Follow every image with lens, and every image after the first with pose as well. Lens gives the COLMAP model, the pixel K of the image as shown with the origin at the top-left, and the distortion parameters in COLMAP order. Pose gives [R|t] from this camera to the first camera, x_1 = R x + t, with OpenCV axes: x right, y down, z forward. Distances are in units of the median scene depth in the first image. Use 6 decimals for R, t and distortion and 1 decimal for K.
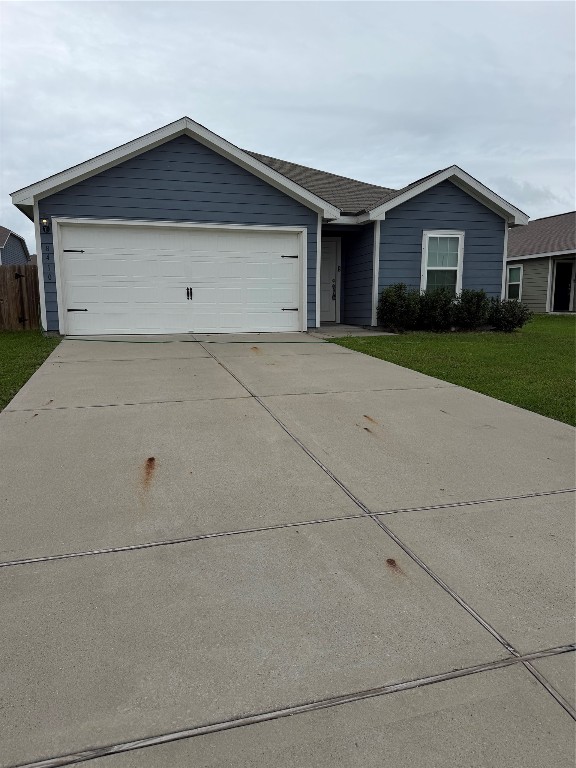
lens RADIAL K [[546.0, 0, 290.2], [0, 546.0, 380.7], [0, 0, 1]] dist [0.098351, -0.134140]
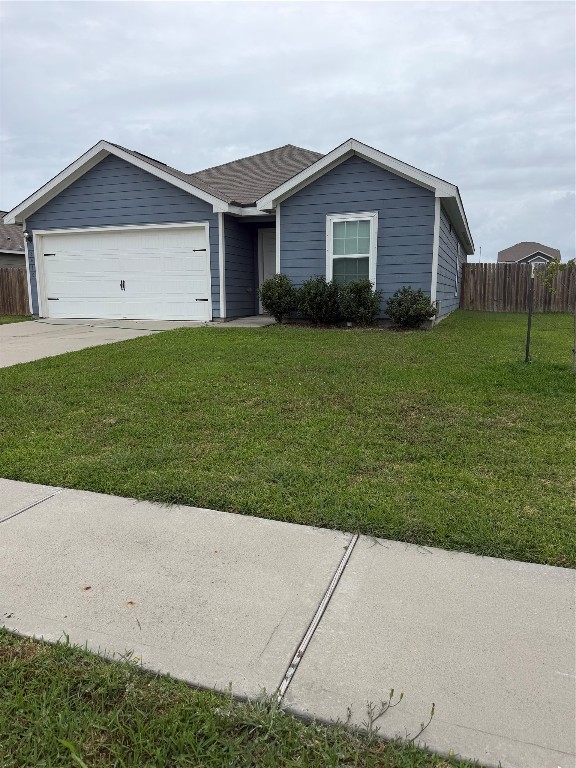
lens RADIAL K [[546.0, 0, 290.2], [0, 546.0, 380.7], [0, 0, 1]] dist [0.098351, -0.134140]
pose [[0.790707, 0.100093, -0.603957, 0.764749], [-0.087201, 0.994899, 0.050719, -0.039897], [0.605953, 0.012562, 0.795401, 0.237466]]
